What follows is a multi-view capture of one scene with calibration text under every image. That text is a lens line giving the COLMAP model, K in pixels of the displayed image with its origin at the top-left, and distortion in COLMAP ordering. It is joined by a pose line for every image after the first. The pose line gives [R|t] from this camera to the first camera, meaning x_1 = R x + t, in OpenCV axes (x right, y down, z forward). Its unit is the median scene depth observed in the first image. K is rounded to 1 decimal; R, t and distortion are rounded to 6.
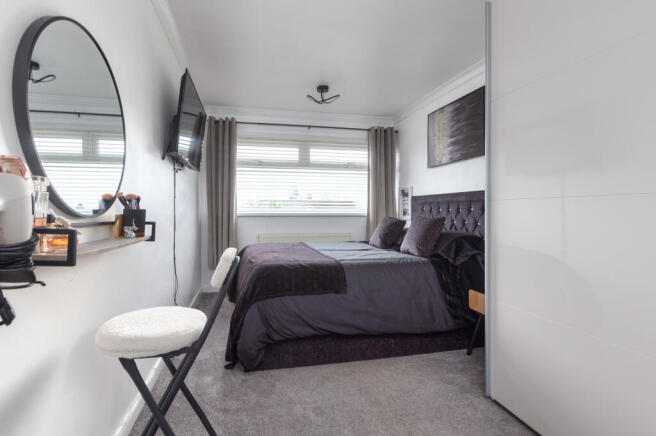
lens RADIAL K [[300.9, 0, 326.1], [0, 300.9, 214.2], [0, 0, 1]] dist [0.010560, -0.000293]
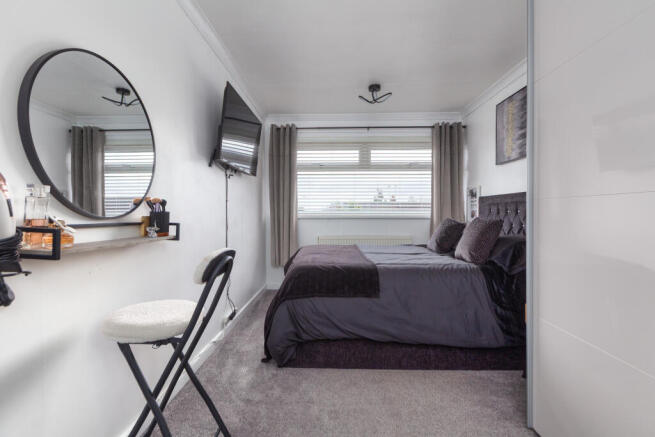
lens RADIAL K [[300.4, 0, 328.0], [0, 300.4, 218.3], [0, 0, 1]] dist [0.010560, -0.000293]
pose [[0.973961, 0.002150, -0.226705, 0.127600], [-0.000706, 0.999979, 0.006447, -0.000052], [0.226714, -0.006119, 0.973942, 0.024964]]
